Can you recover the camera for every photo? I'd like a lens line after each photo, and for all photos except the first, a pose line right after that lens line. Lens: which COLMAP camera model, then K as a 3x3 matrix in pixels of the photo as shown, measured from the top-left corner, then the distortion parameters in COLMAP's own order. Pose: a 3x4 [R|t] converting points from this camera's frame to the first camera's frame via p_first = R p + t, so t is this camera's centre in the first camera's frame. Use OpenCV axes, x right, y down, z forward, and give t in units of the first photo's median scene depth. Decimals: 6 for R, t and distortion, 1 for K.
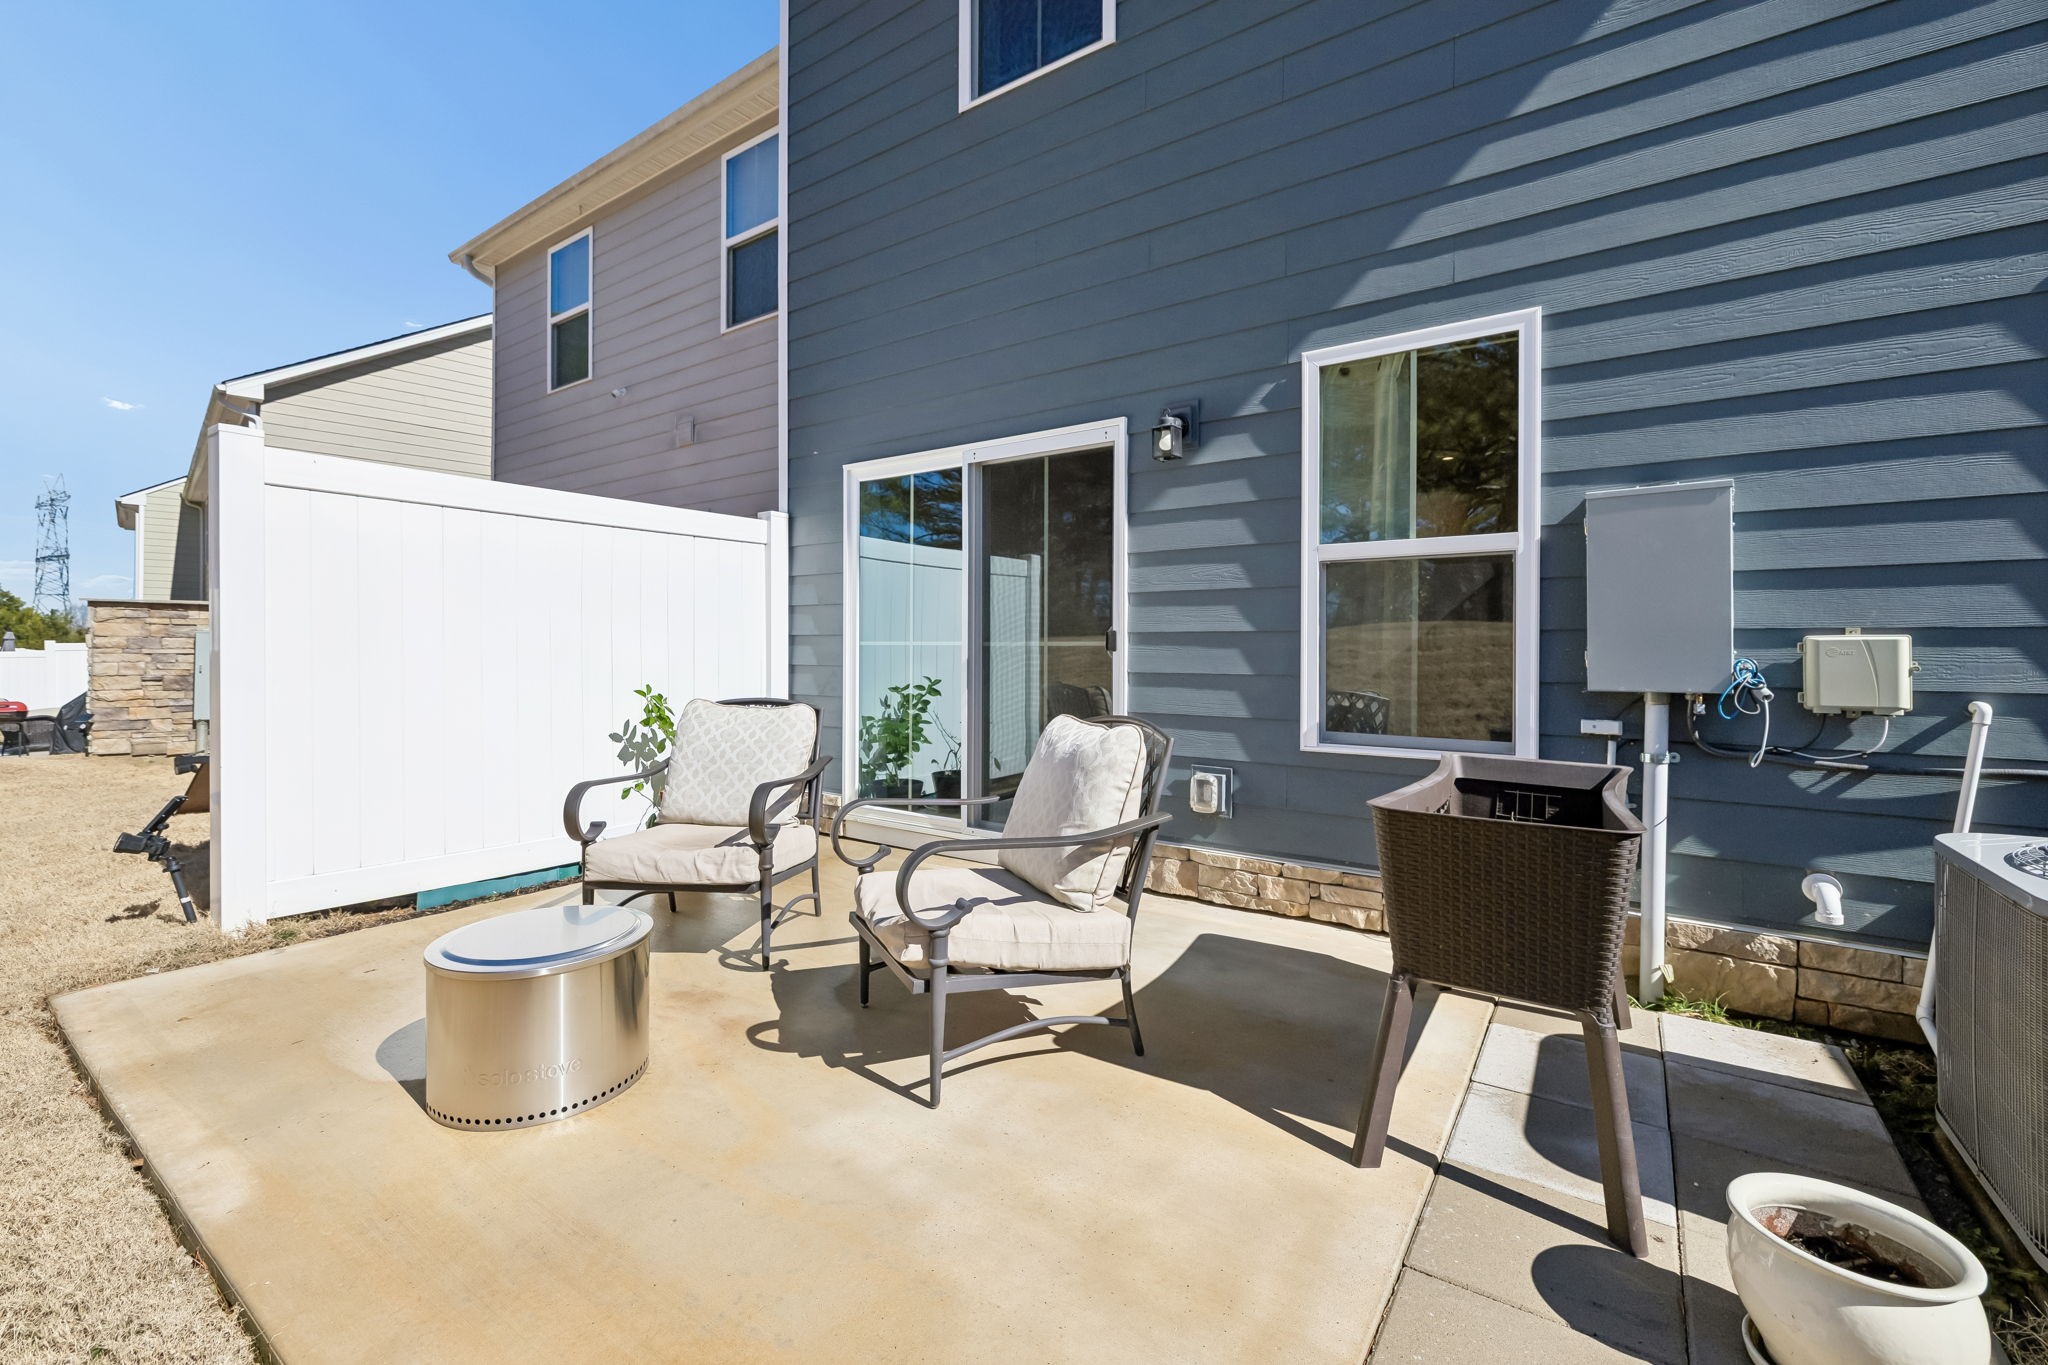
lens RADIAL K [[863.6, 0, 1020.2], [0, 863.6, 663.2], [0, 0, 1]] dist [0.000668, 0.000174]
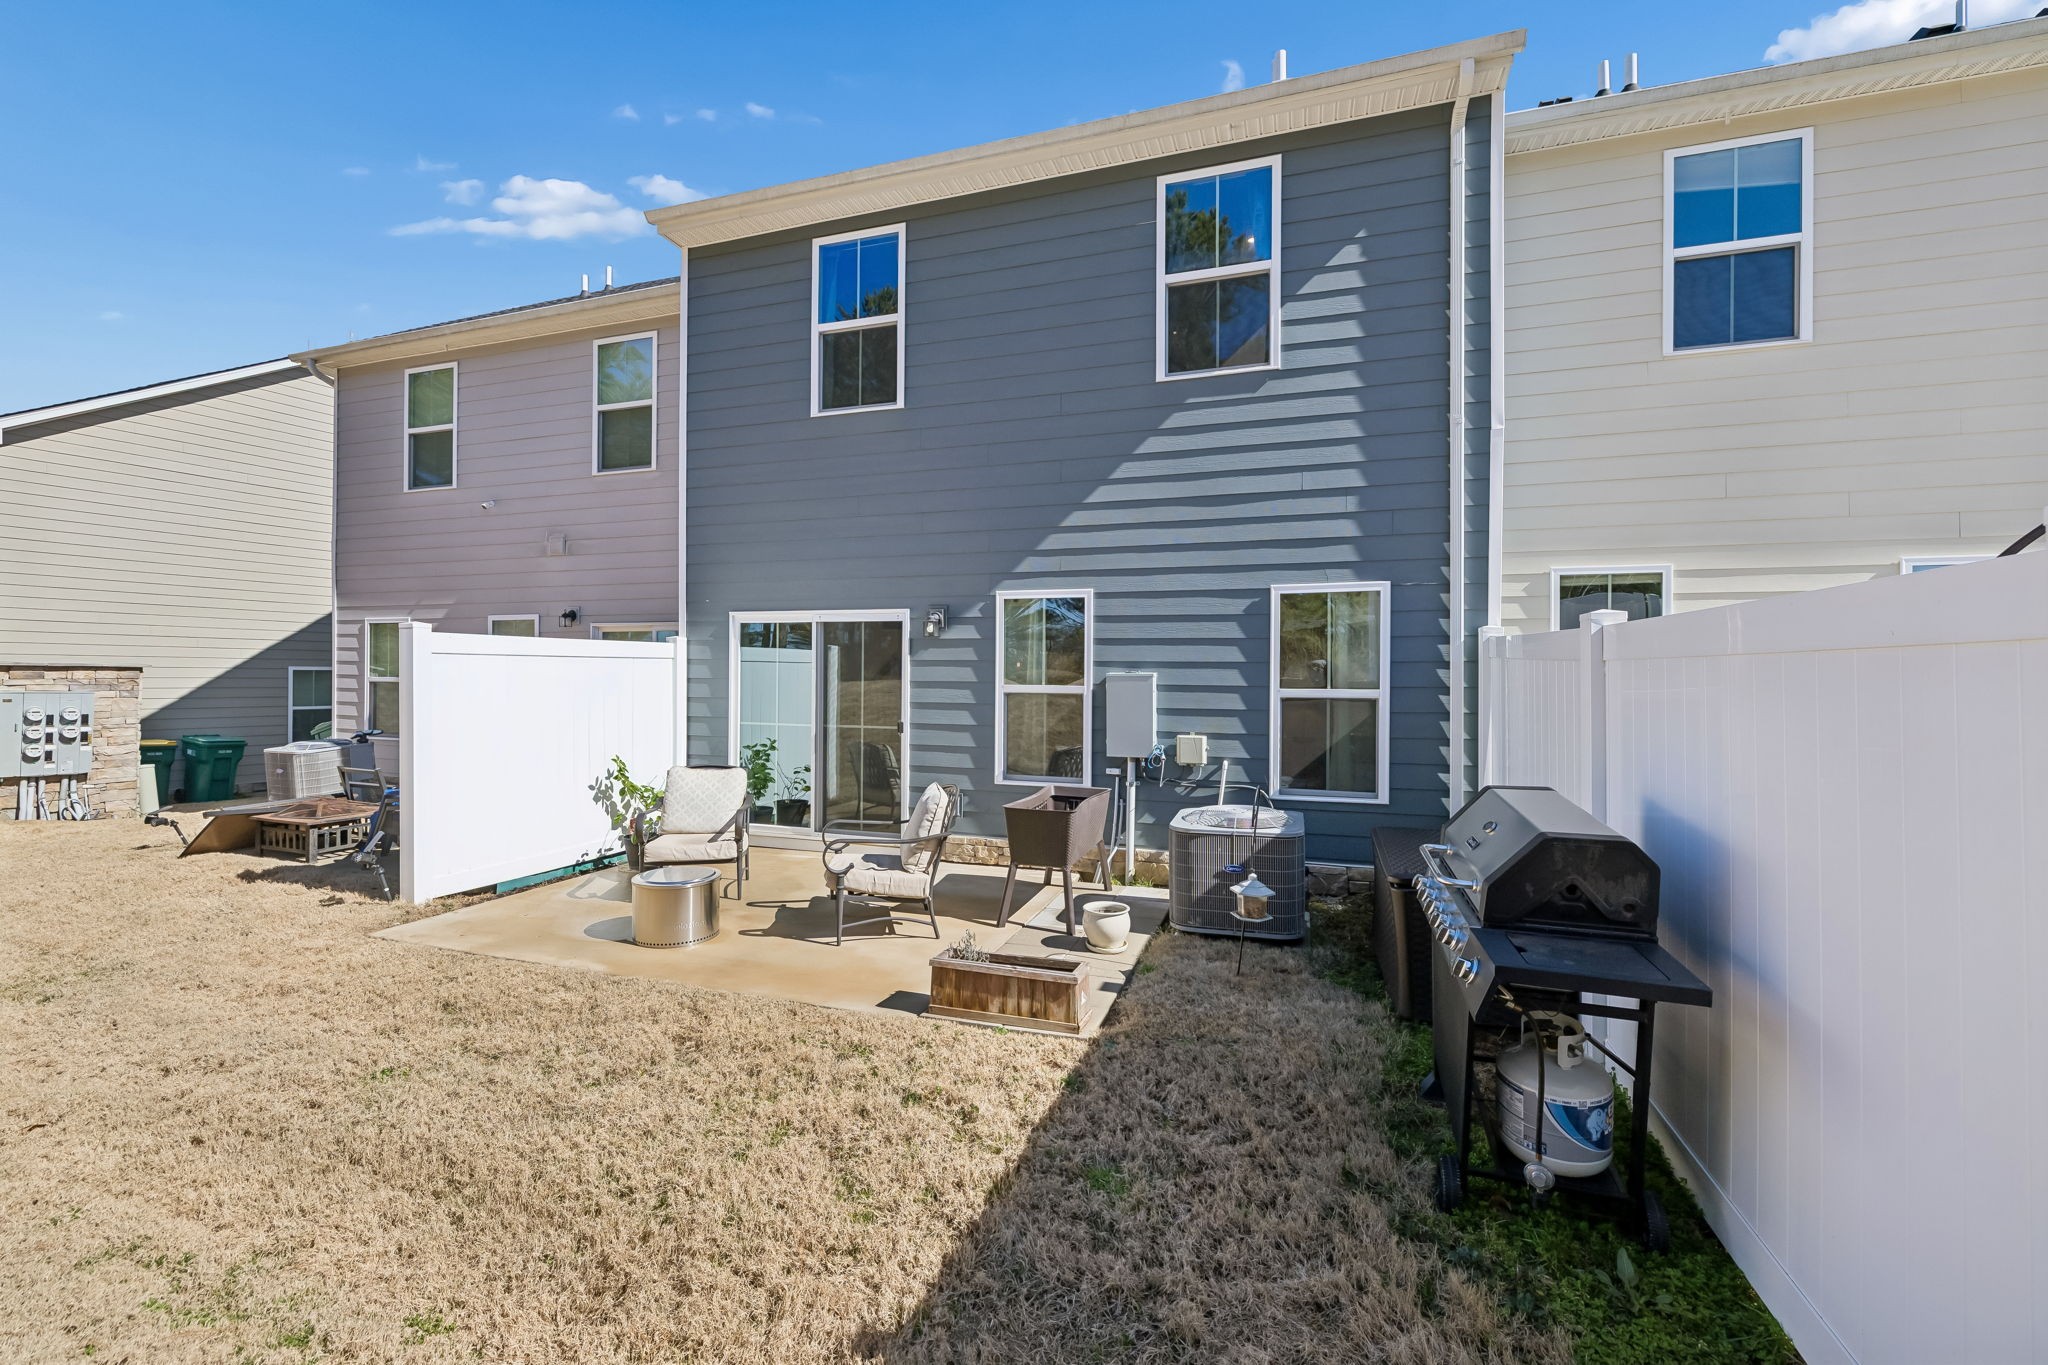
lens RADIAL K [[863.6, 0, 1020.2], [0, 863.6, 663.2], [0, 0, 1]] dist [0.000668, 0.000174]
pose [[0.959271, 0.006449, 0.282414, -0.200827], [0.000785, 0.999675, -0.025497, -0.133286], [-0.282486, 0.024680, 0.958954, -0.994066]]
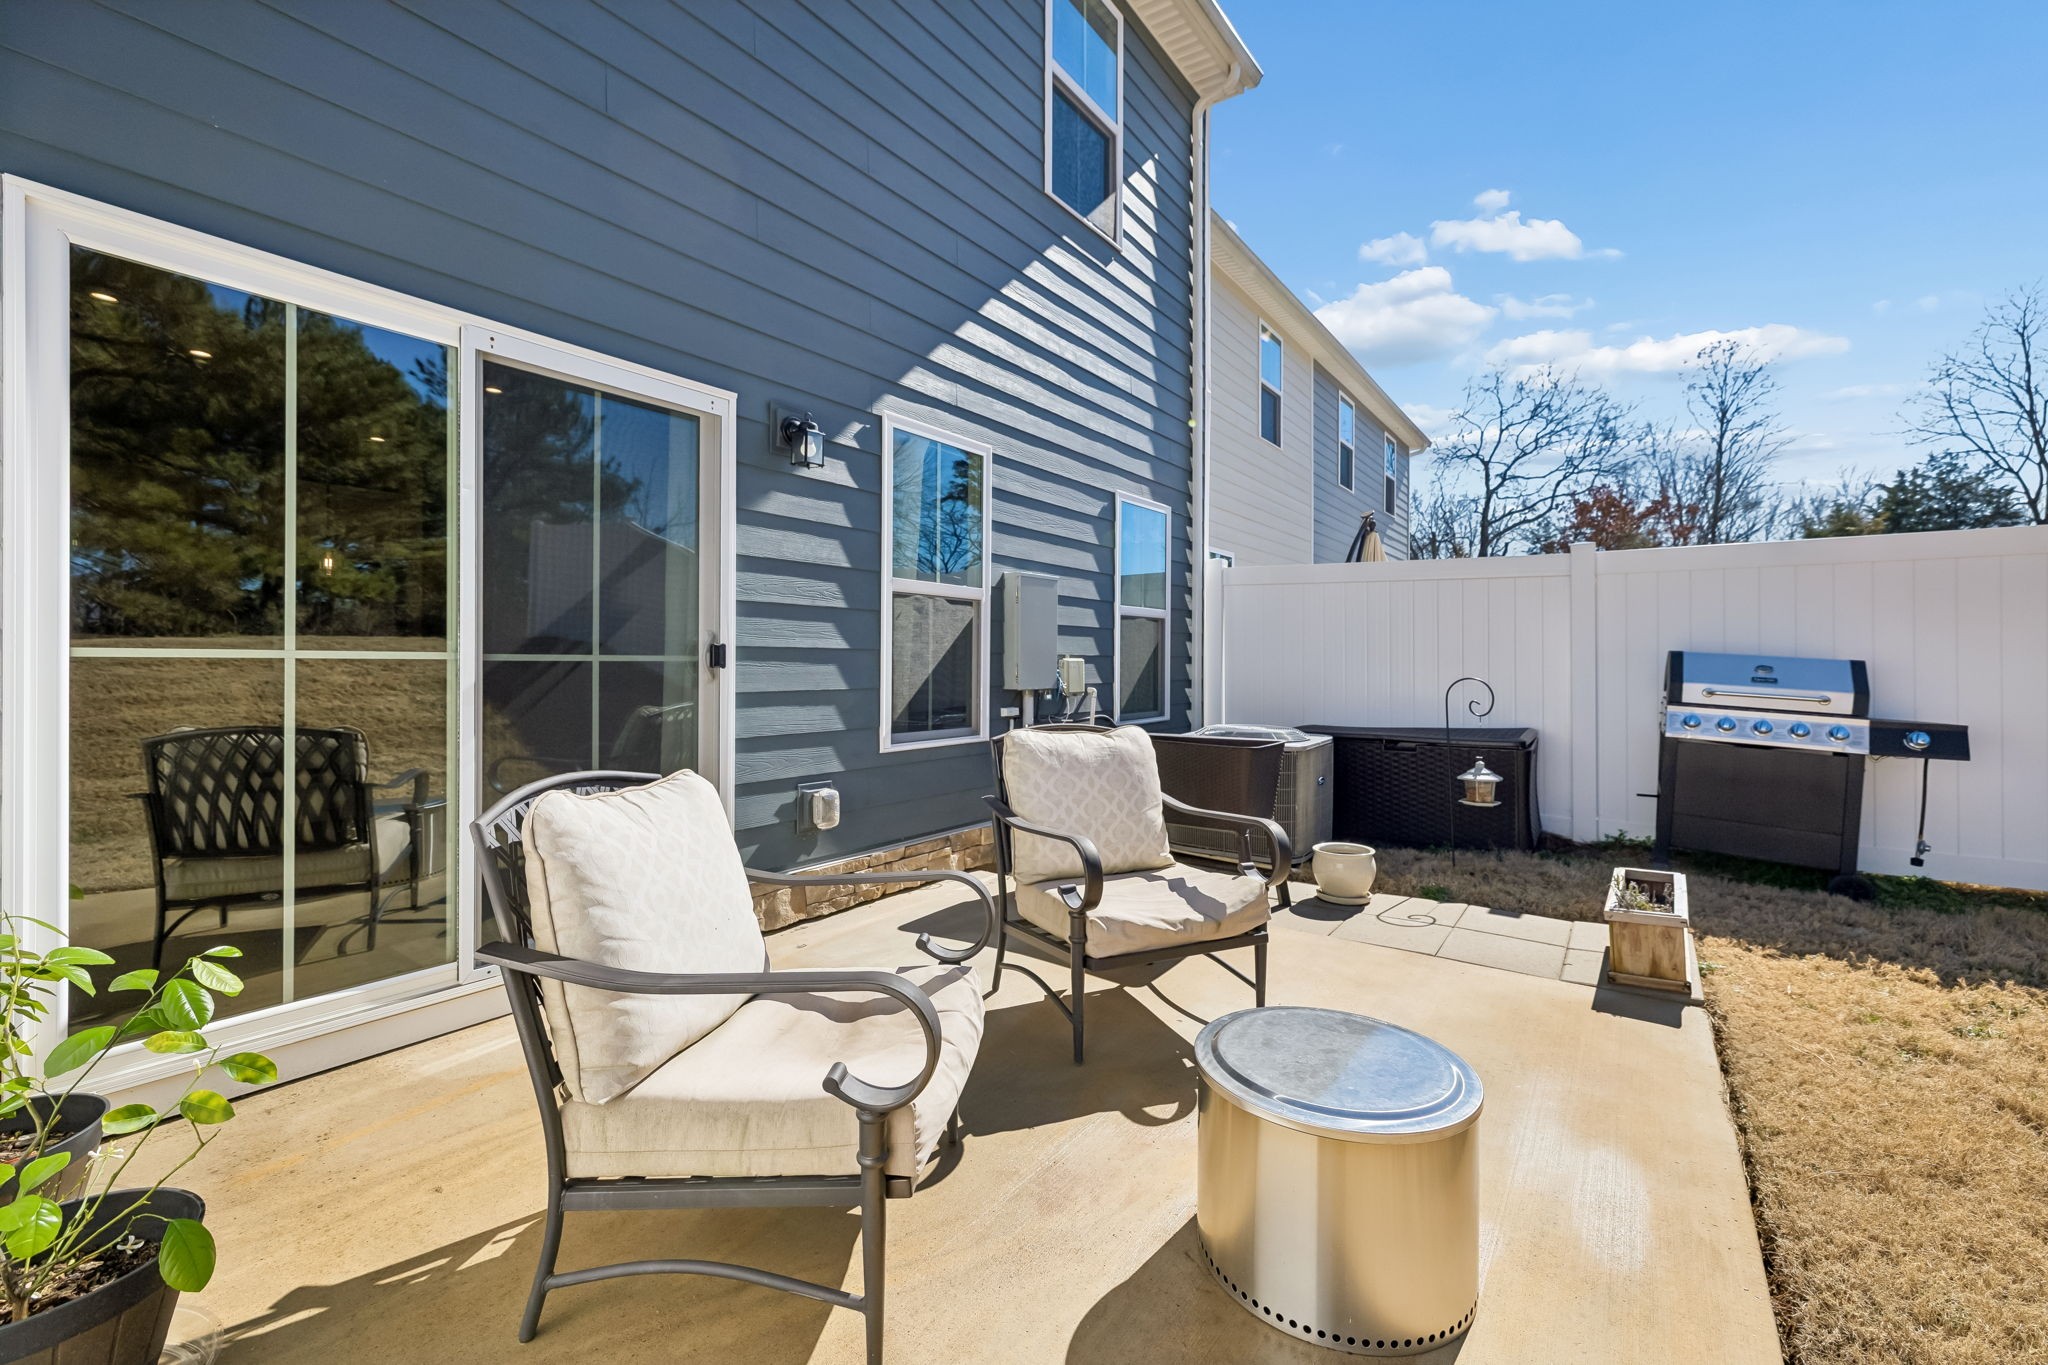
lens RADIAL K [[928.2, 0, 985.8], [0, 928.2, 658.2], [0, 0, 1]] dist [-0.004244, 0.000351]
pose [[-0.015445, -0.006794, 0.999858, -0.924665], [-0.001832, 0.999975, 0.006766, -0.034574], [-0.999879, -0.001727, -0.015457, 0.884304]]
